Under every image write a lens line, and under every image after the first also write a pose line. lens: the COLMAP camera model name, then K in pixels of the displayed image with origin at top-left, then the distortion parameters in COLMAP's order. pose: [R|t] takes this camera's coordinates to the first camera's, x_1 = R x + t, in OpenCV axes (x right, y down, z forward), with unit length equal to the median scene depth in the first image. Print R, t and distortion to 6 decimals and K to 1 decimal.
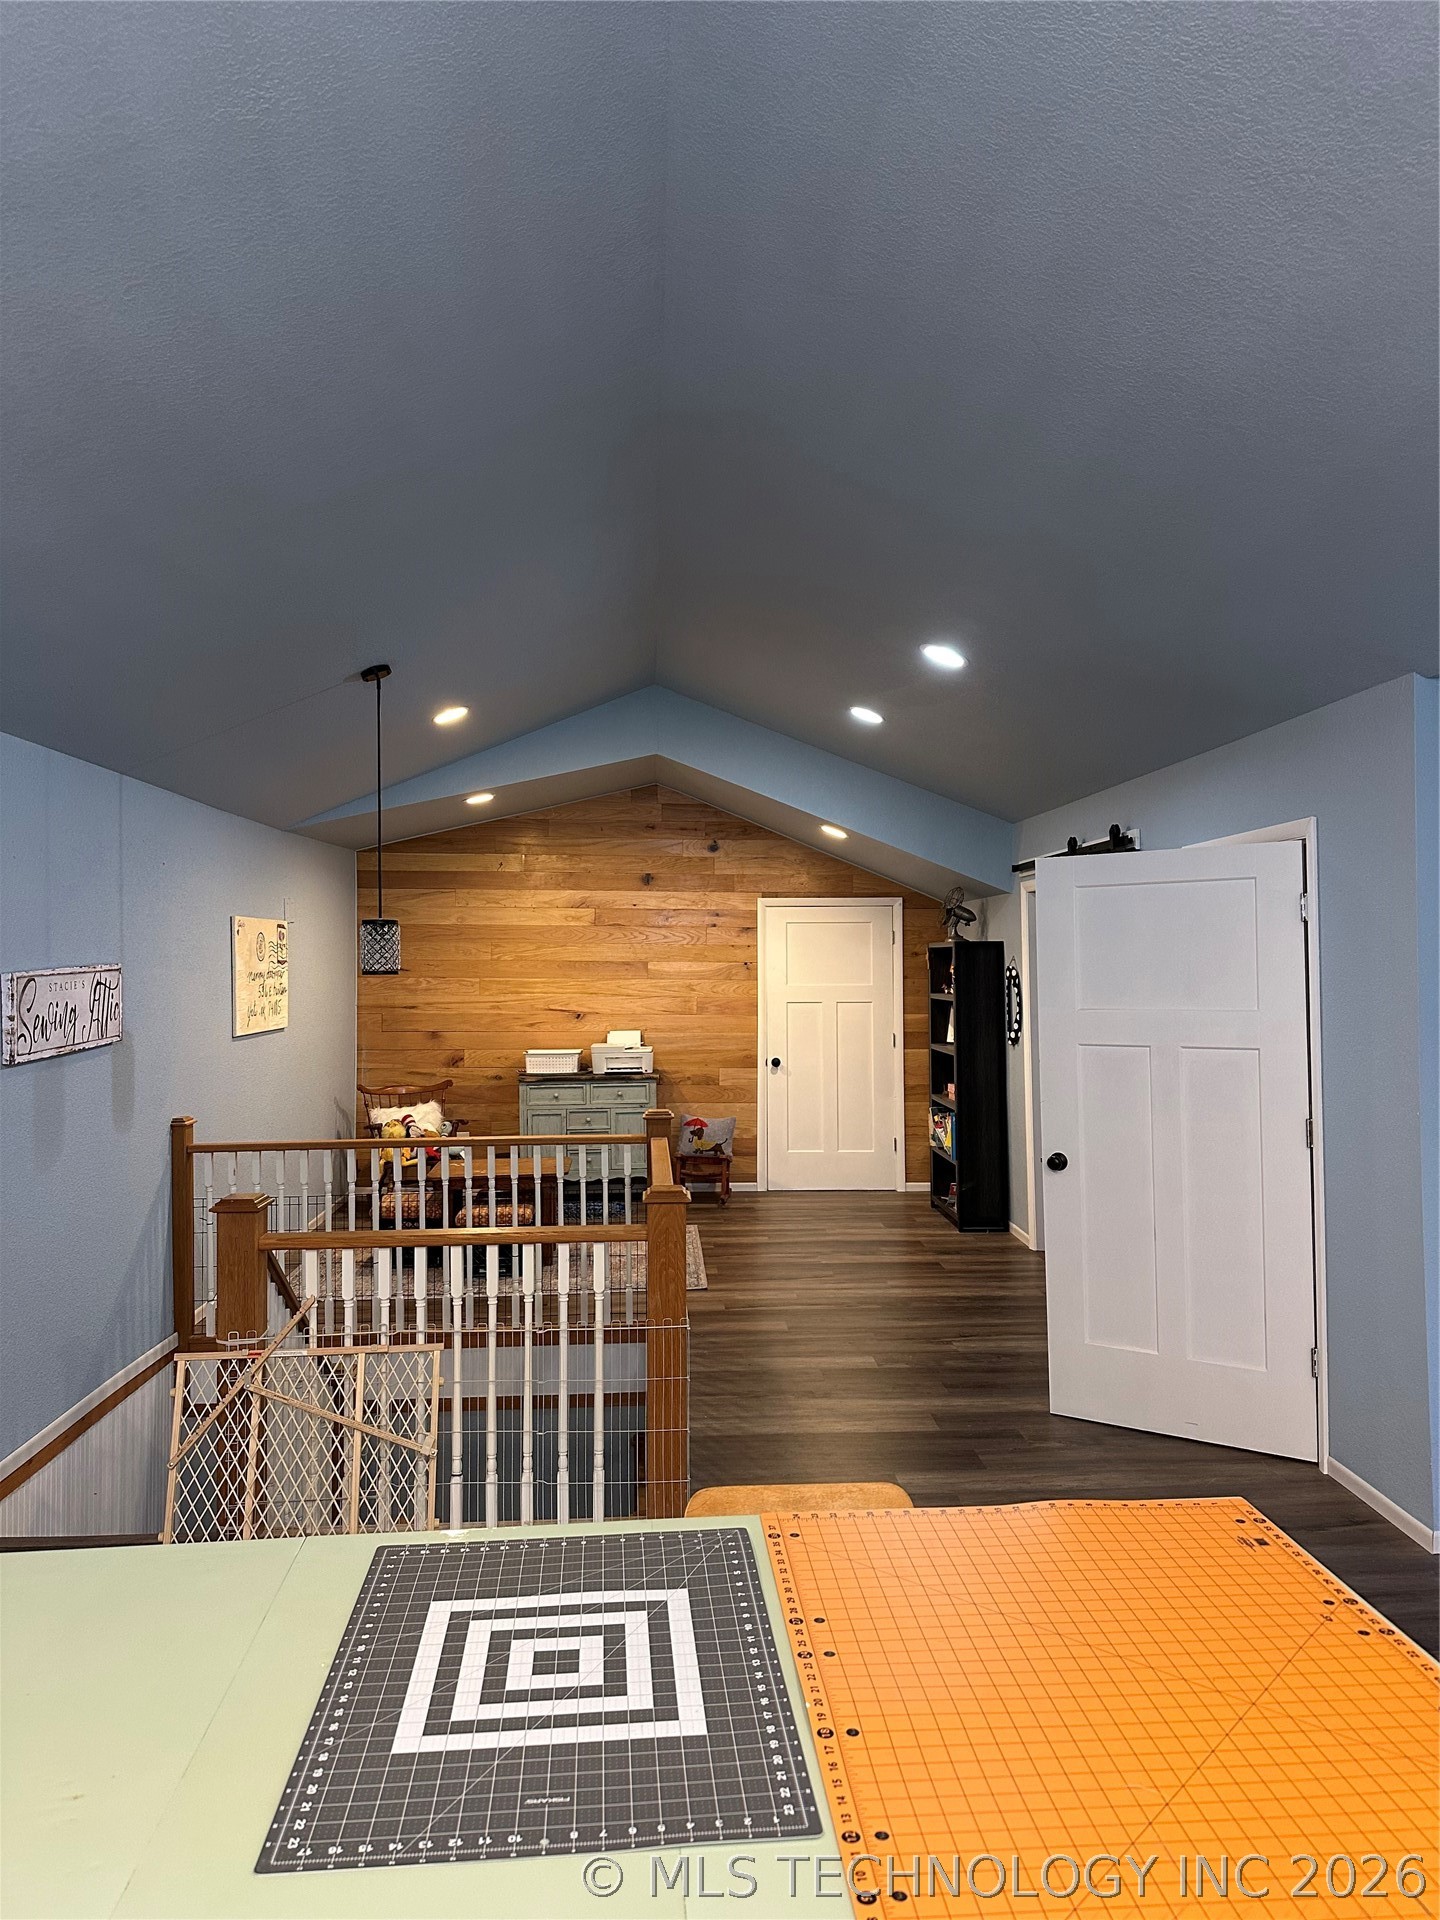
lens RADIAL K [[1348.1, 0, 713.8], [0, 1348.1, 965.0], [0, 0, 1]] dist [0.030135, -0.111713]
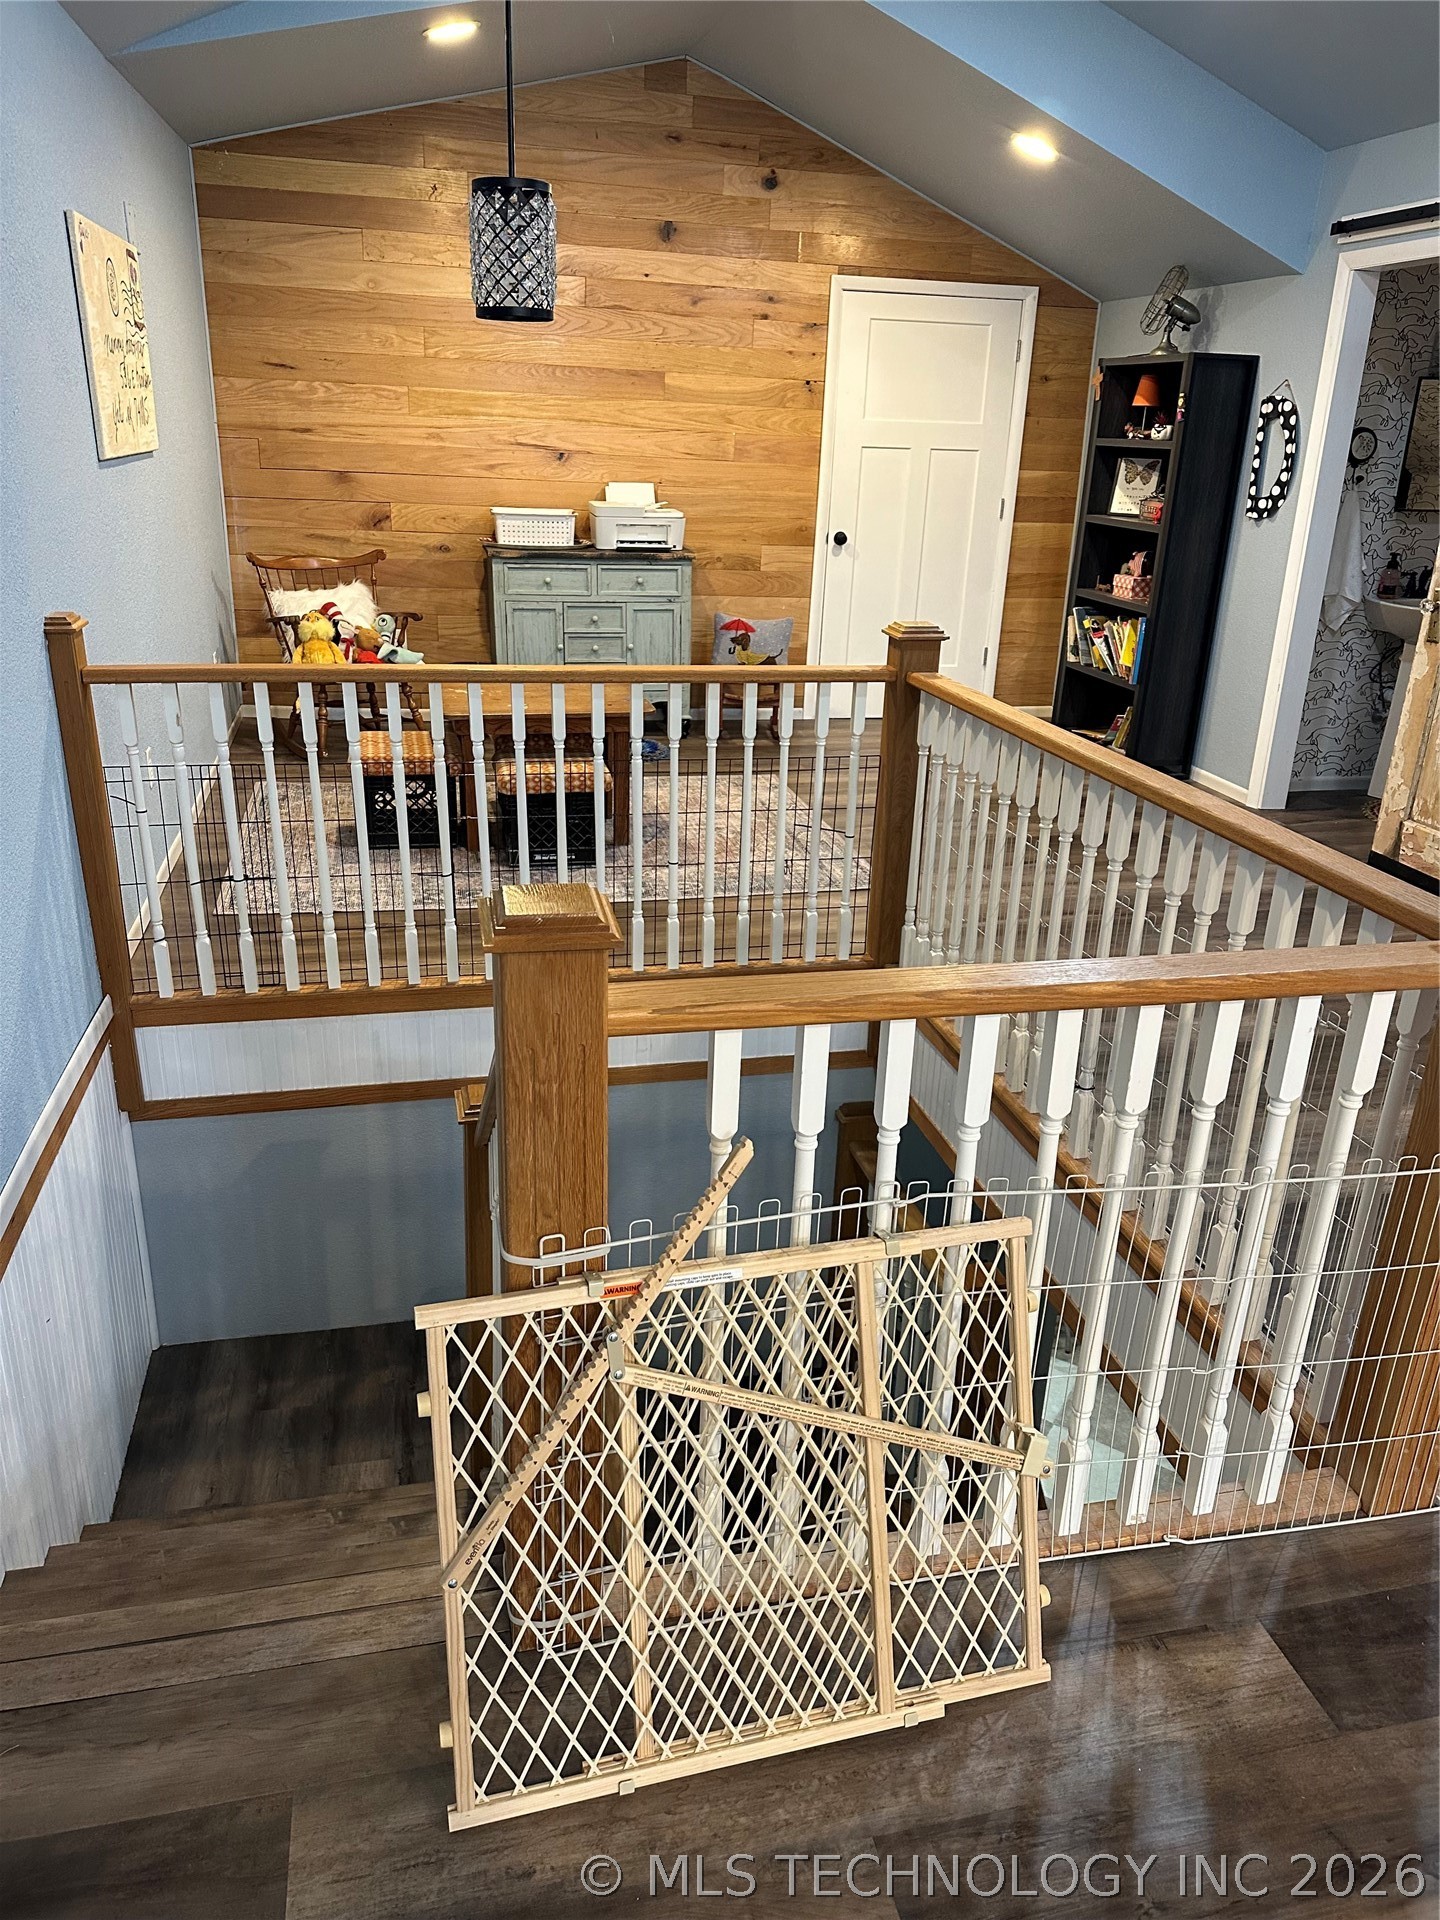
lens RADIAL K [[1367.5, 0, 719.5], [0, 1367.5, 1013.4], [0, 0, 1]] dist [0.080355, -0.113983]
pose [[0.986767, -0.023599, 0.160421, -0.140369], [-0.041619, 0.919346, 0.391244, 0.020182], [-0.156715, -0.392743, 0.906197, 0.248390]]
